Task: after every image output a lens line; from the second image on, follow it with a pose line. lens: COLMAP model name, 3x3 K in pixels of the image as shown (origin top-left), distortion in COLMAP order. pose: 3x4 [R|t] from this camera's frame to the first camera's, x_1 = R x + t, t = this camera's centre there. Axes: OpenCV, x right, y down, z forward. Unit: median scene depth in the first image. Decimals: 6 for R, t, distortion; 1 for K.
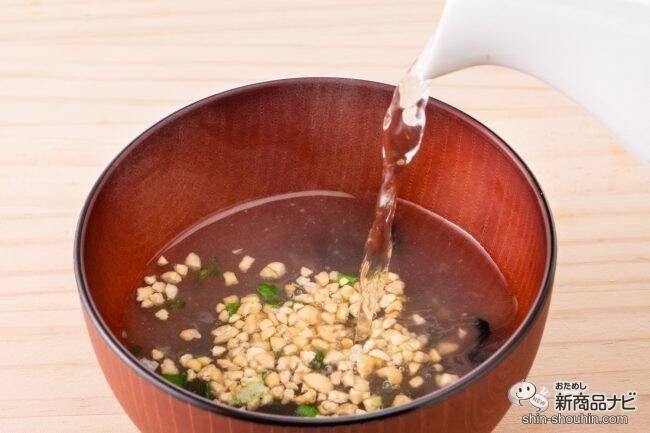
lens RADIAL K [[2159.0, 0, 325.3], [0, 2159.0, 216.2], [0, 0, 1]] dist [-0.478169, 0.000000]
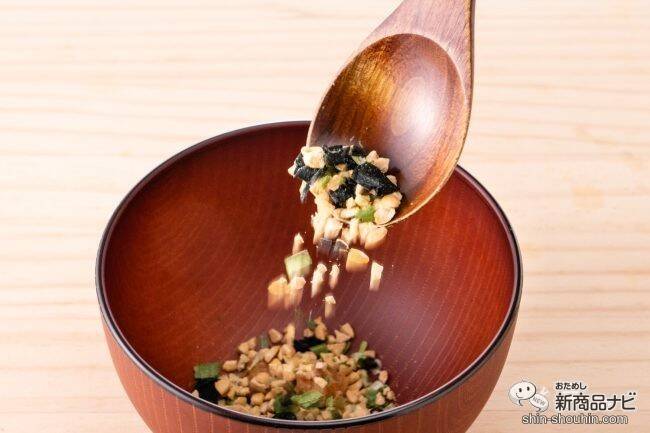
lens RADIAL K [[2159.0, 0, 322.1], [0, 2159.0, 216.1], [0, 0, 1]] dist [-0.478169, 0.000000]
pose [[0.999417, 0.031168, -0.013940, 0.017109], [-0.031269, 0.999486, -0.007099, -0.006350], [0.013712, 0.007531, 0.999878, -0.132605]]
